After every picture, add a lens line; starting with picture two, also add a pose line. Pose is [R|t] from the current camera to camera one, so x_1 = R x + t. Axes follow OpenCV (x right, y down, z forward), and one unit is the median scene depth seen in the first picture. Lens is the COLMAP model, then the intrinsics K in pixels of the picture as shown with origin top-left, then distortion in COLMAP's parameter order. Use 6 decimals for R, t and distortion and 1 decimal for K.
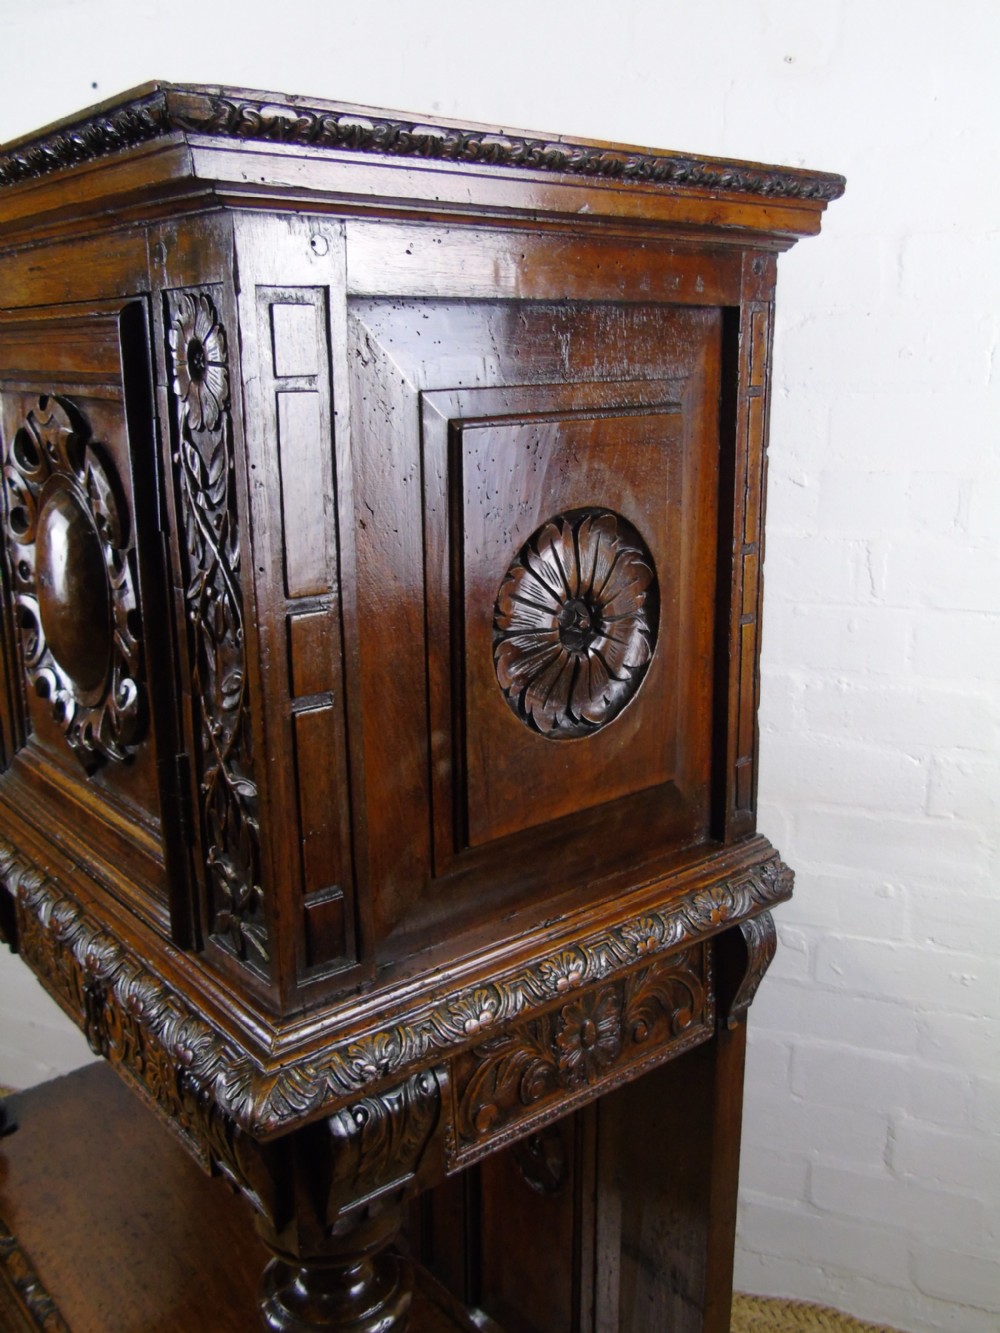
lens RADIAL K [[1254.0, 0, 500.0], [0, 1254.0, 666.5], [0, 0, 1]] dist [-0.033367, 0.004646]
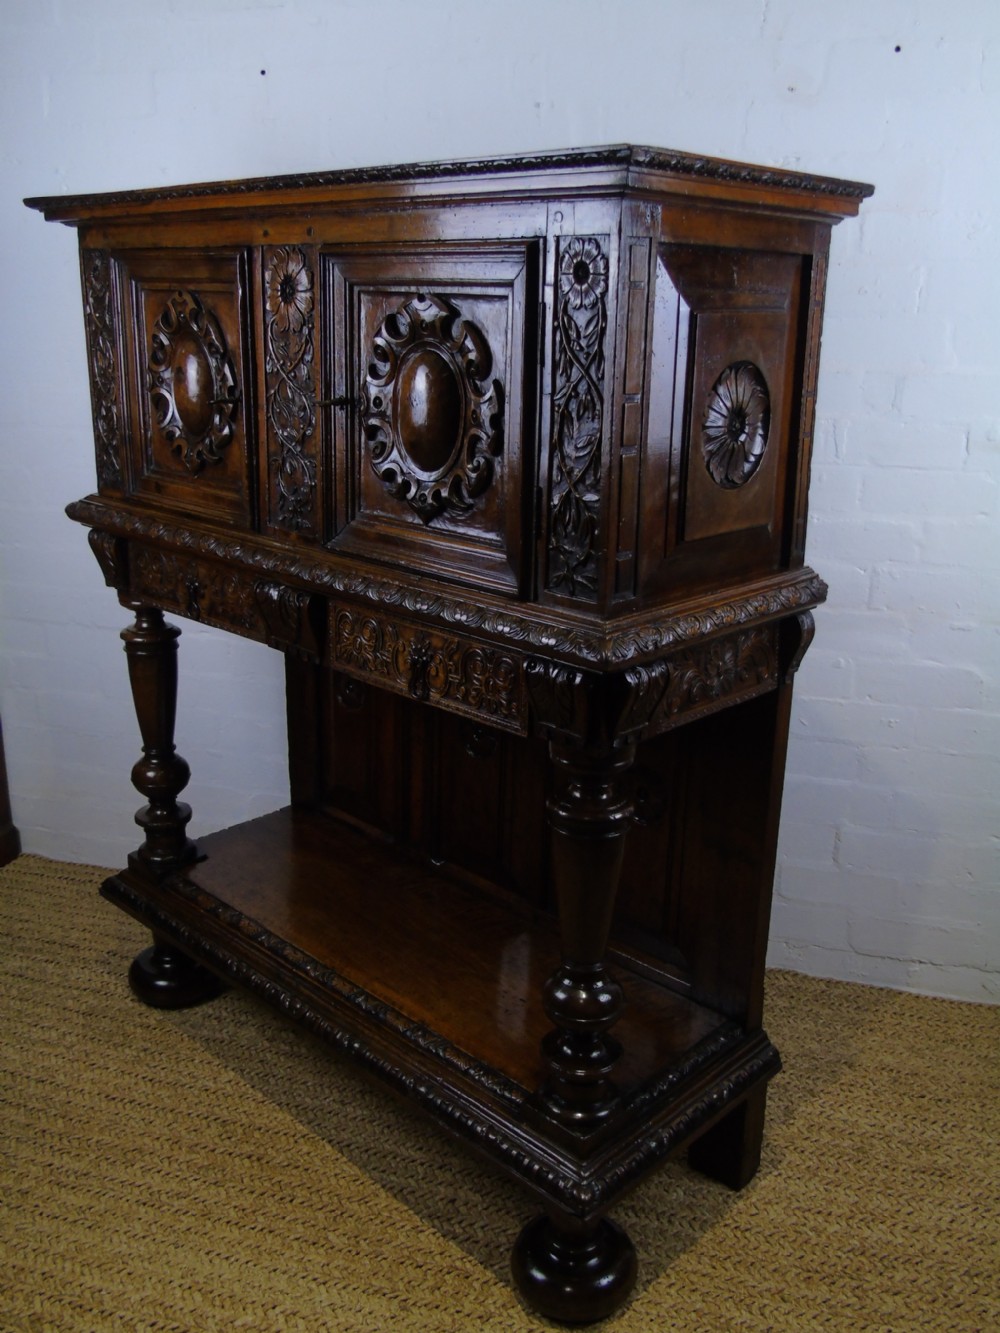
lens RADIAL K [[1195.8, 0, 522.6], [0, 1195.8, 664.6], [0, 0, 1]] dist [-0.082507, 0.125541]
pose [[0.994280, -0.008491, 0.106463, -0.394247], [0.003073, 0.998696, 0.050956, 0.204853], [-0.106757, -0.050337, 0.993010, -0.652839]]
